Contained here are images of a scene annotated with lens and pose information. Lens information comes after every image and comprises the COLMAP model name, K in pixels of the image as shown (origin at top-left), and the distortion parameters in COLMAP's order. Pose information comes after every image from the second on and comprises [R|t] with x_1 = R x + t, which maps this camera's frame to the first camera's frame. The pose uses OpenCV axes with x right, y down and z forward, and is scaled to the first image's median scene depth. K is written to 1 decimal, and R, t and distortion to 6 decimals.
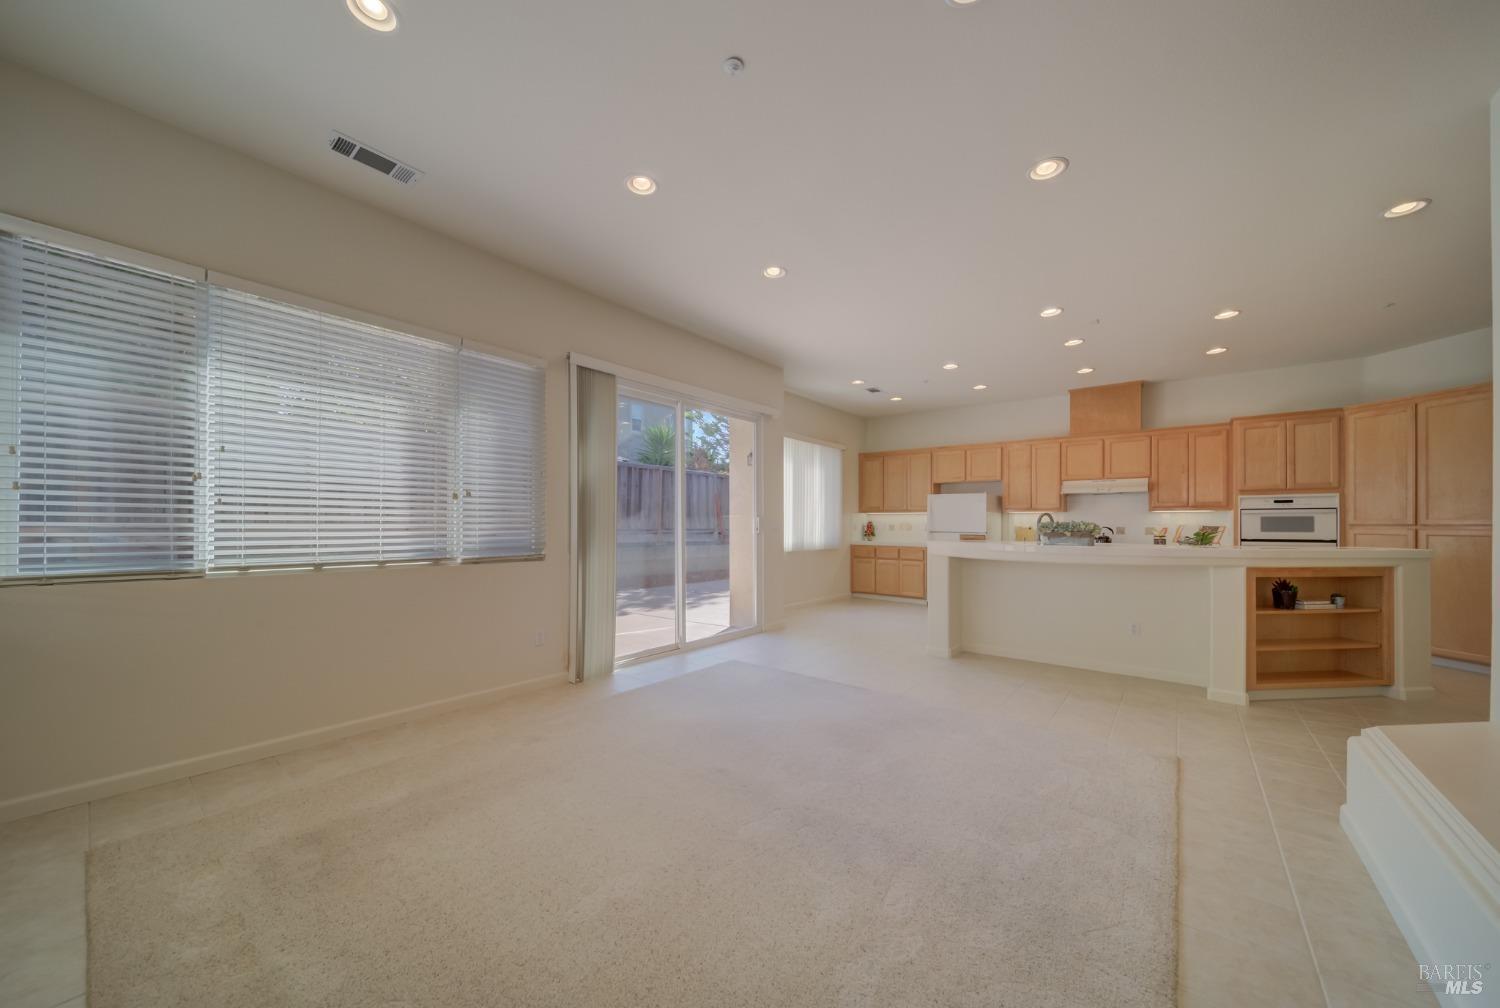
lens RADIAL K [[542.1, 0, 748.9], [0, 542.1, 511.7], [0, 0, 1]] dist [-0.000460, -0.001141]
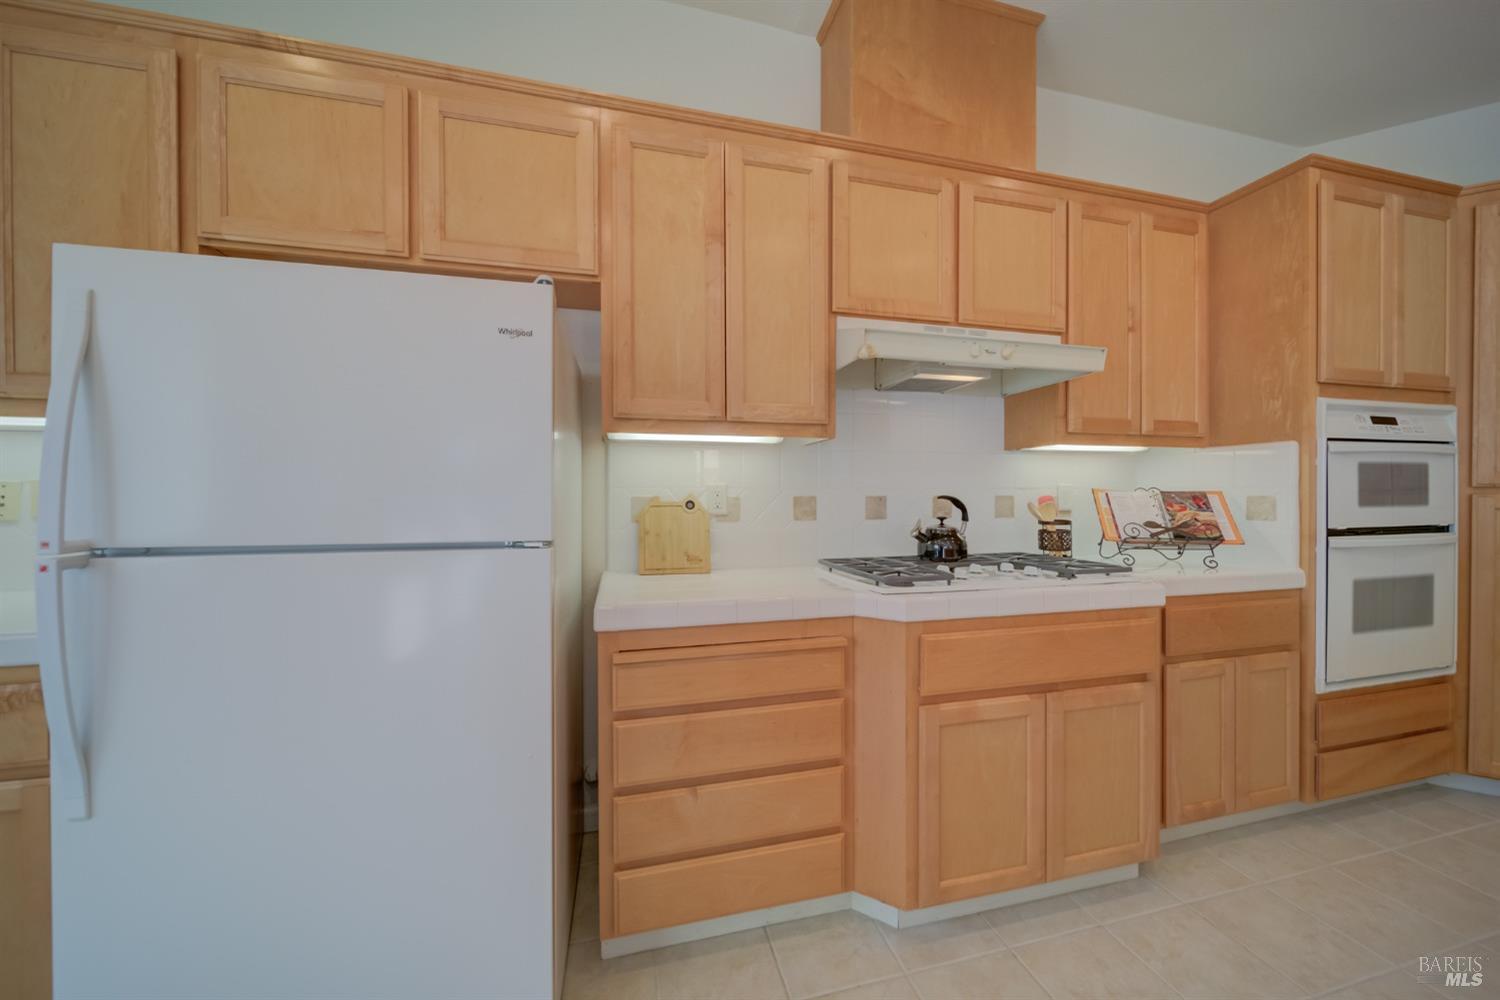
lens RADIAL K [[540.0, 0, 756.6], [0, 540.0, 507.9], [0, 0, 1]] dist [0.005539, -0.000785]
pose [[0.609085, -0.035136, 0.792326, 0.381089], [-0.015901, 0.998276, 0.056492, 0.020473], [-0.792945, -0.047008, 0.607477, 0.933164]]
